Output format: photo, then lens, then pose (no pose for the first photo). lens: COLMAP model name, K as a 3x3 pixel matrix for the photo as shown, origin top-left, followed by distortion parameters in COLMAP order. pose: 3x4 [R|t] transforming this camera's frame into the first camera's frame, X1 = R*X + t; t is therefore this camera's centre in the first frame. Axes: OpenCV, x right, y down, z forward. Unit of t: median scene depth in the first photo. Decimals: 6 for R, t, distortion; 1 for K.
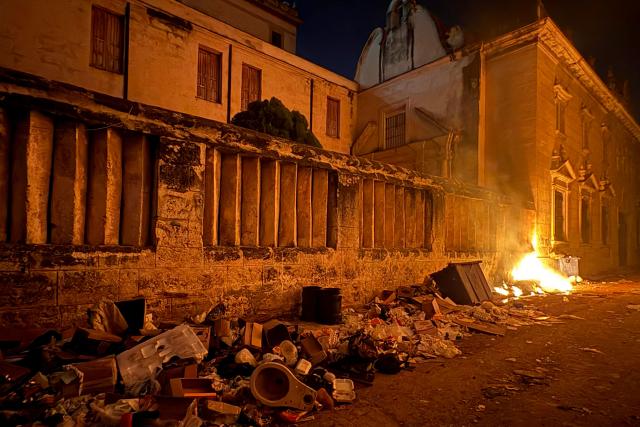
lens RADIAL K [[389.3, 0, 320.0], [0, 389.3, 239.8], [0, 0, 1]] dist [-0.000159, -0.000648]
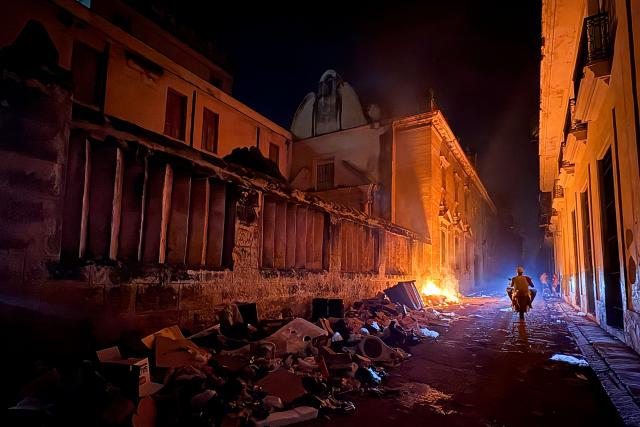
lens RADIAL K [[389.3, 0, 320.0], [0, 389.3, 239.8], [0, 0, 1]] dist [-0.000159, -0.000648]
pose [[0.944686, 0.030156, 0.326587, -0.273149], [-0.006213, 0.997231, -0.074108, 0.010548], [-0.327917, 0.067980, 0.942257, -0.167562]]
